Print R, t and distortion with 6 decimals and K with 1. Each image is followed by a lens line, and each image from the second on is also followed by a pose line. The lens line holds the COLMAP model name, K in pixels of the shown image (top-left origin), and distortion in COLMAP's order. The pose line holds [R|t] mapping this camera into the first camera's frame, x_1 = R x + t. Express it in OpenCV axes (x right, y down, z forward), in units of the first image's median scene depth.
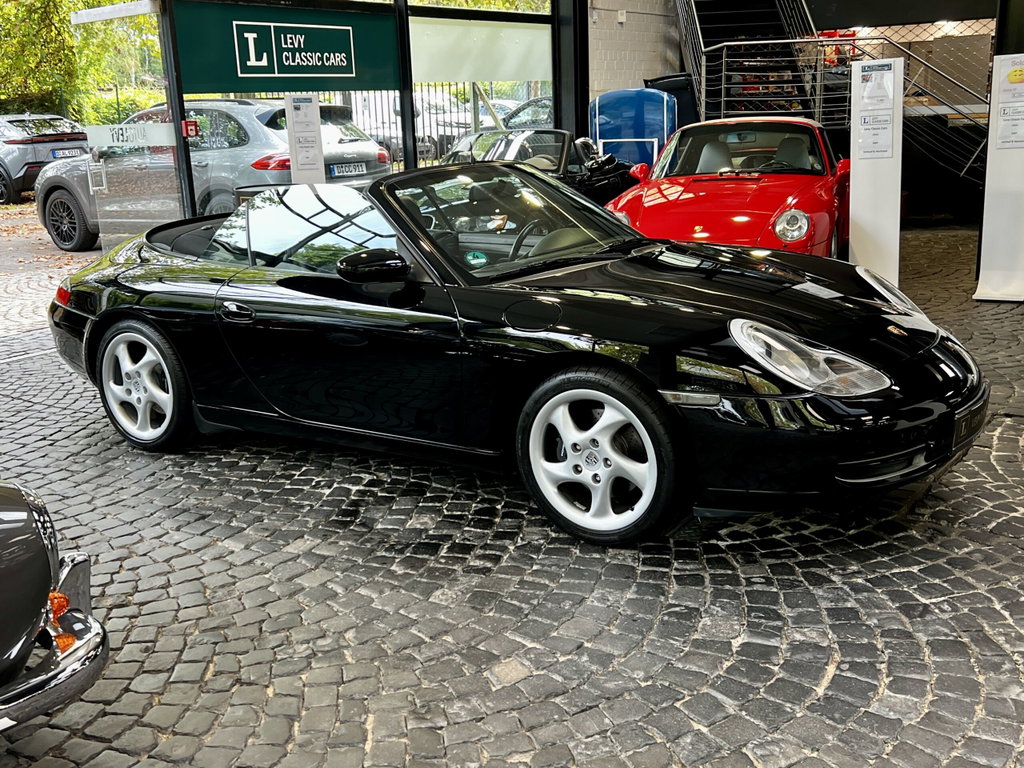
lens RADIAL K [[1084.7, 0, 516.0], [0, 1084.7, 386.8], [0, 0, 1]] dist [0.013014, 0.000000]
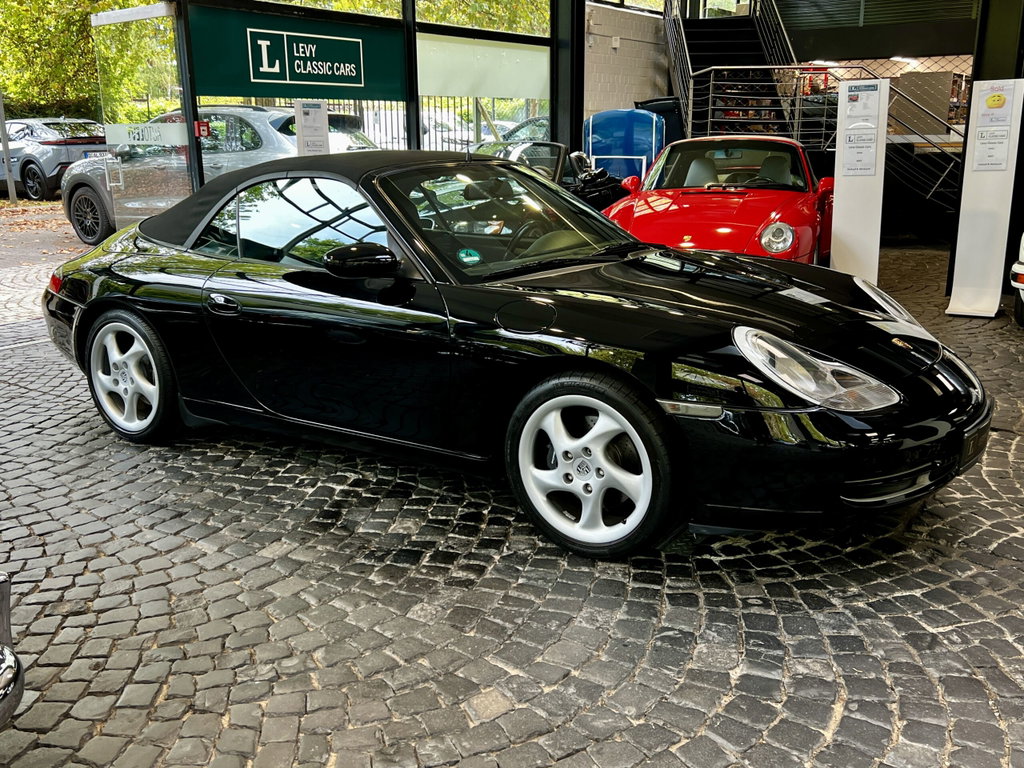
lens RADIAL K [[959.9, 0, 508.0], [0, 959.9, 380.3], [0, 0, 1]] dist [0.017130, 0.000000]
pose [[0.999588, 0.028687, -0.000314, 0.001594], [-0.028688, 0.999588, -0.000575, -0.007766], [0.000297, 0.000583, 1.000000, 0.139952]]
